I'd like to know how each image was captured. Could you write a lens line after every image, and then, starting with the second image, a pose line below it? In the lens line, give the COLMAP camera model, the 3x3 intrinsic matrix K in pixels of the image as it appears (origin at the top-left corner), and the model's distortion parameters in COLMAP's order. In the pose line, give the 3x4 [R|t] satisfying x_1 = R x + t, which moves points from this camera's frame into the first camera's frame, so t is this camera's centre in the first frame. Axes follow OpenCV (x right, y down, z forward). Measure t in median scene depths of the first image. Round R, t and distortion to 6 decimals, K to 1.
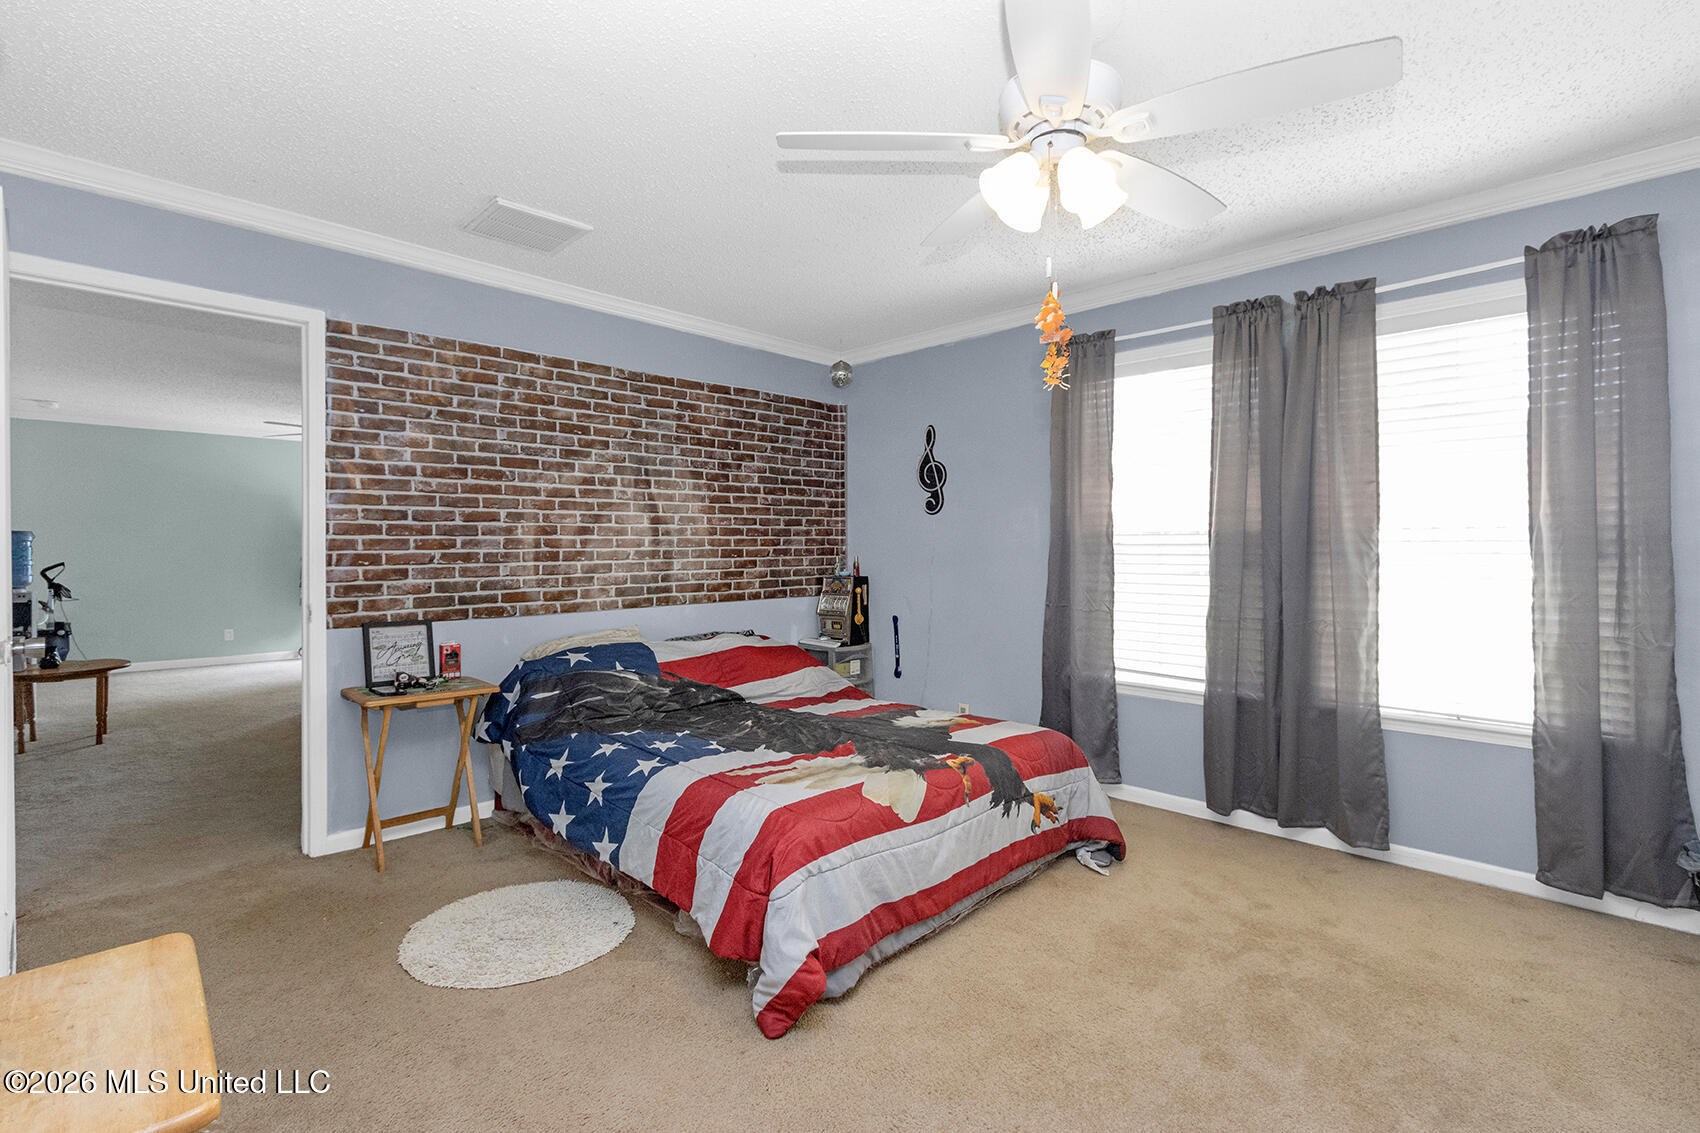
lens RADIAL K [[778.4, 0, 898.5], [0, 778.4, 561.9], [0, 0, 1]] dist [-0.000027, -0.000195]
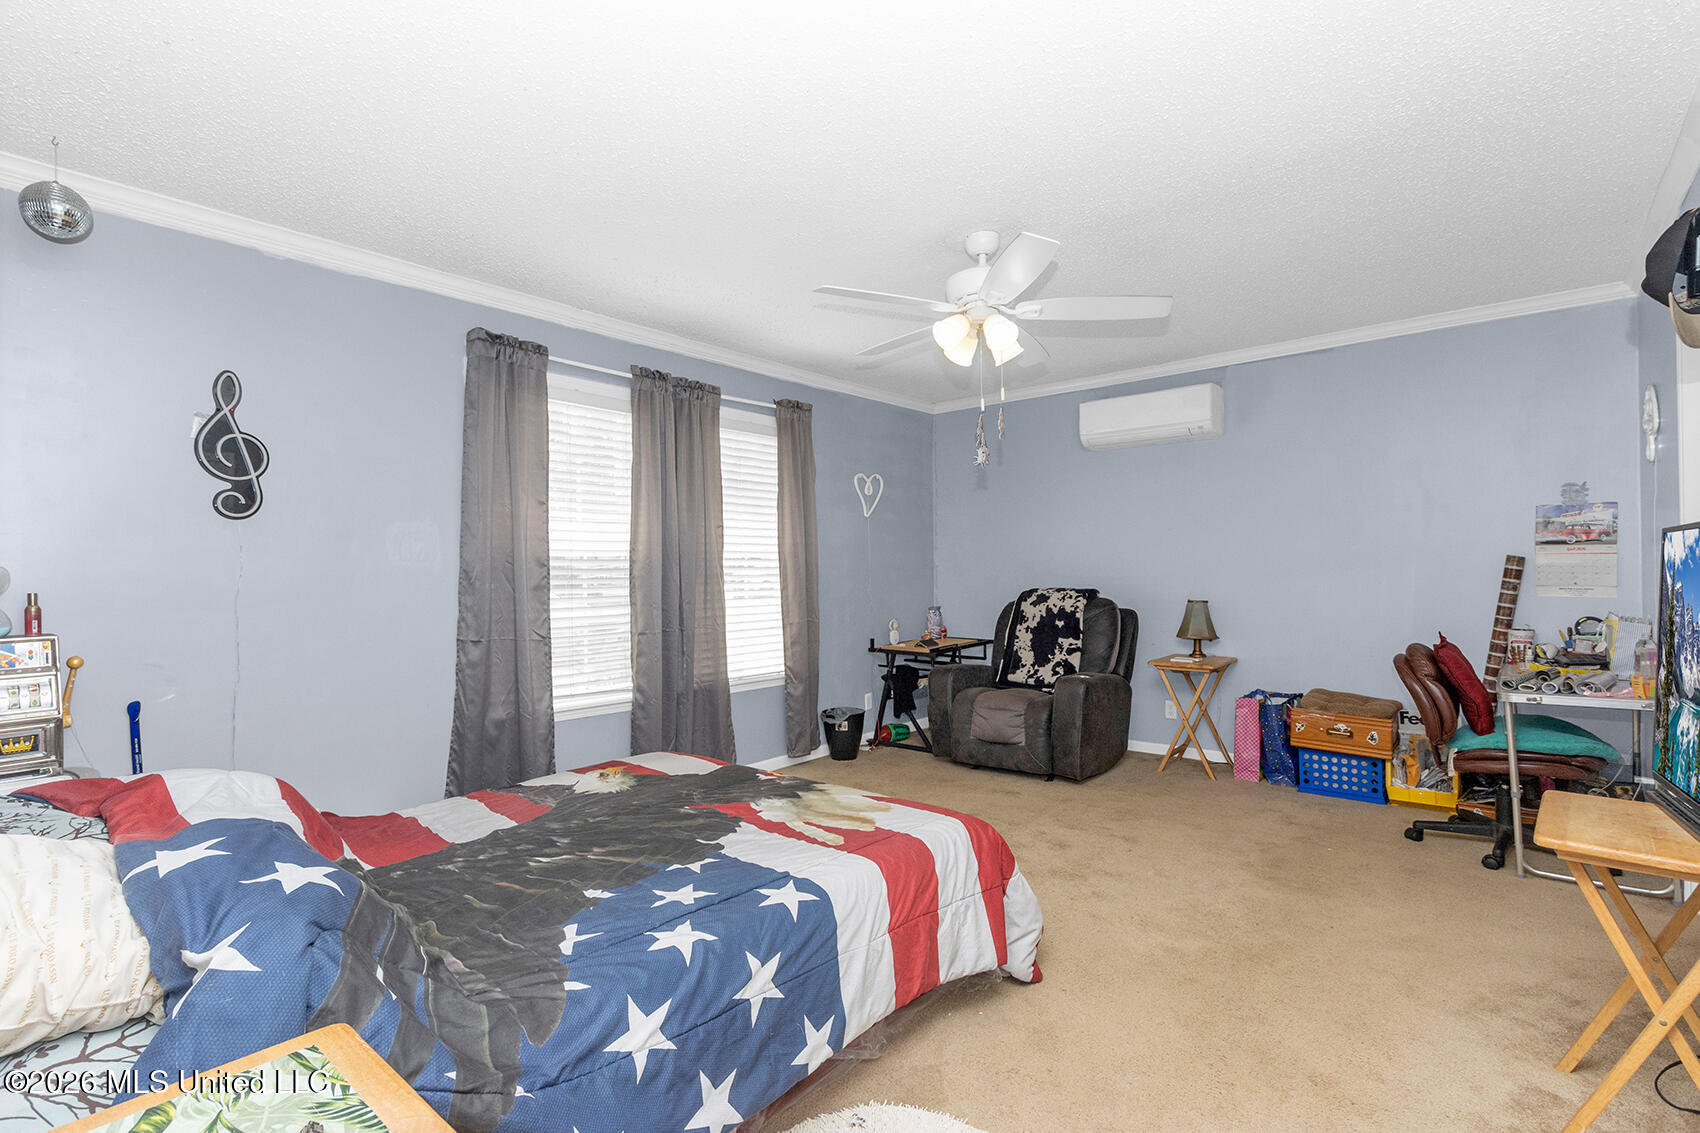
lens RADIAL K [[784.0, 0, 843.6], [0, 784.0, 534.1], [0, 0, 1]] dist [0.001977, -0.000755]
pose [[-0.034035, 0.039114, 0.998655, -0.693504], [0.019196, 0.999075, -0.038476, -0.019836], [-0.999236, 0.017861, -0.034754, 0.655733]]
